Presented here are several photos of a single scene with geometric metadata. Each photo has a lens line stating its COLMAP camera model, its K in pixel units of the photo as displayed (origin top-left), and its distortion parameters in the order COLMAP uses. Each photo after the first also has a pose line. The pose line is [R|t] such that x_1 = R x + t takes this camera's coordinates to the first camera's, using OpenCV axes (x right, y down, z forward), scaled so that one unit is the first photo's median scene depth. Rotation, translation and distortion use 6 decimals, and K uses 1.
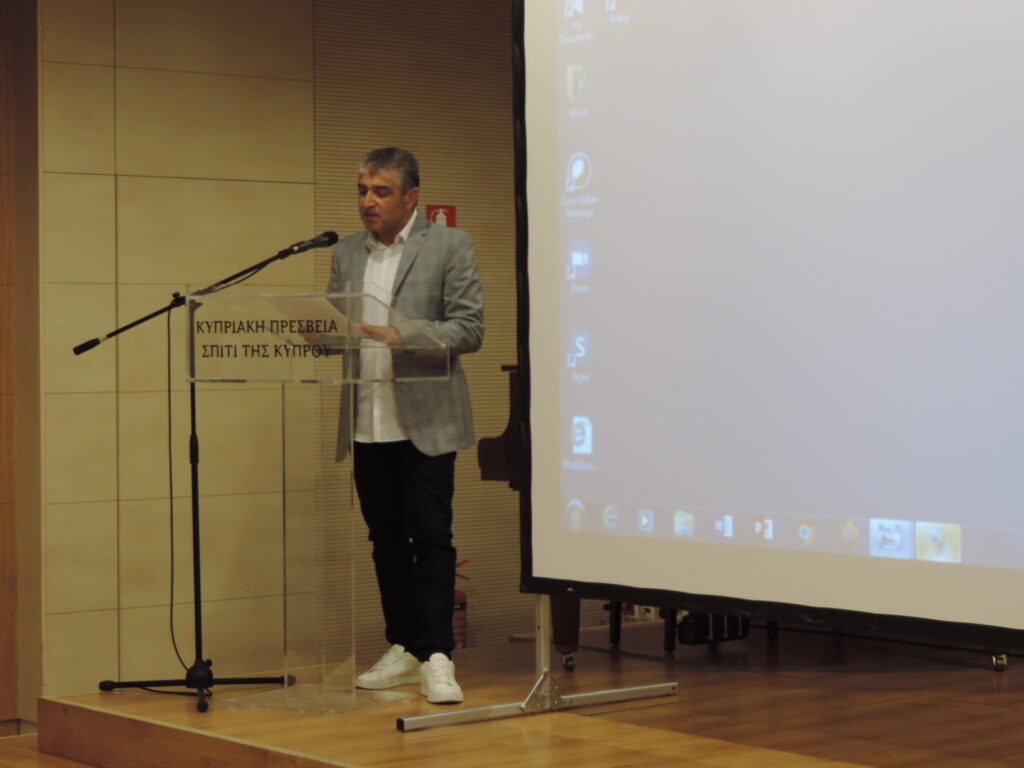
lens RADIAL K [[2449.8, 0, 512.0], [0, 2449.8, 384.0], [0, 0, 1]] dist [-0.056760, 0.174317]
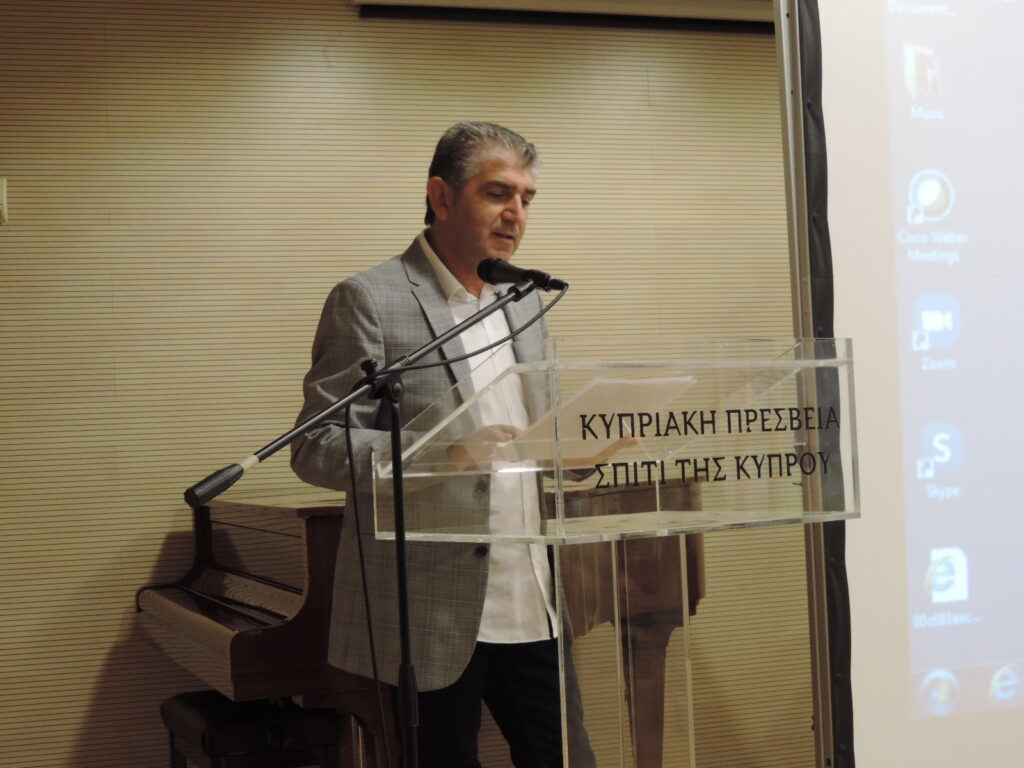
lens RADIAL K [[1760.6, 0, 512.0], [0, 1760.6, 384.0], [0, 0, 1]] dist [-0.171692, 0.371356]
pose [[0.343986, 0.025109, 0.938639, -0.462294], [0.062753, 0.996793, -0.049662, -0.015700], [-0.936876, 0.075985, 0.341307, 0.913121]]
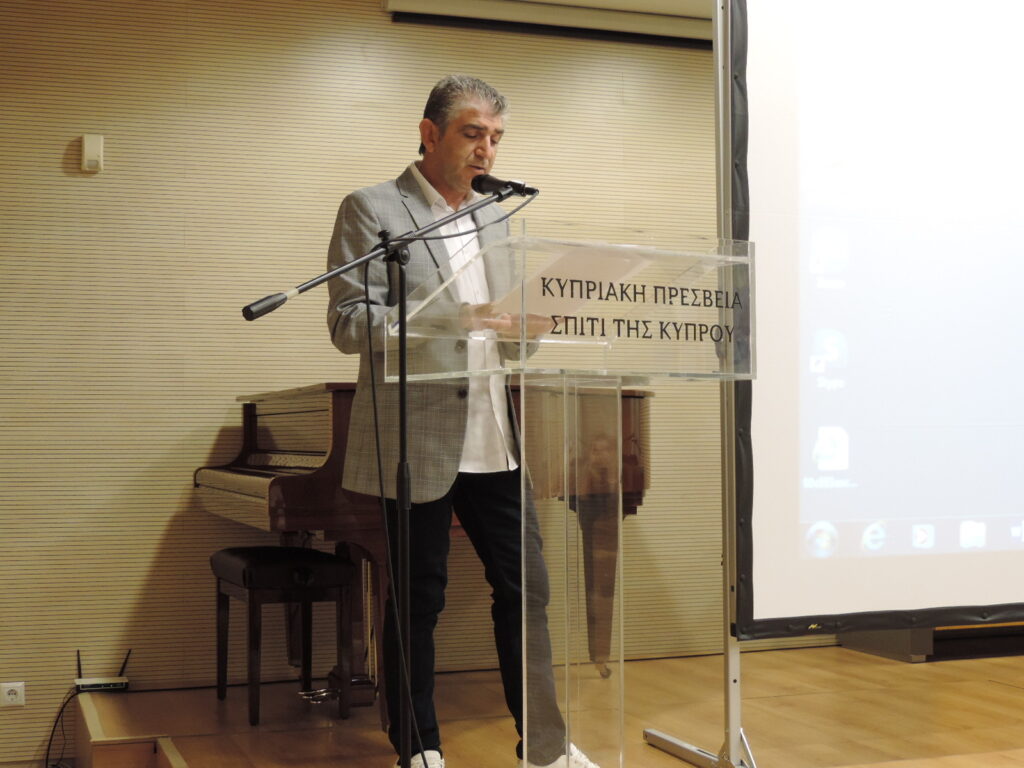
lens RADIAL K [[1501.0, 0, 512.0], [0, 1501.0, 384.0], [0, 0, 1]] dist [-0.101313, 0.124112]
pose [[0.344590, 0.040737, 0.937869, -0.502183], [0.024167, 0.998342, -0.052243, 0.022314], [-0.938442, 0.040668, 0.343035, 0.892851]]
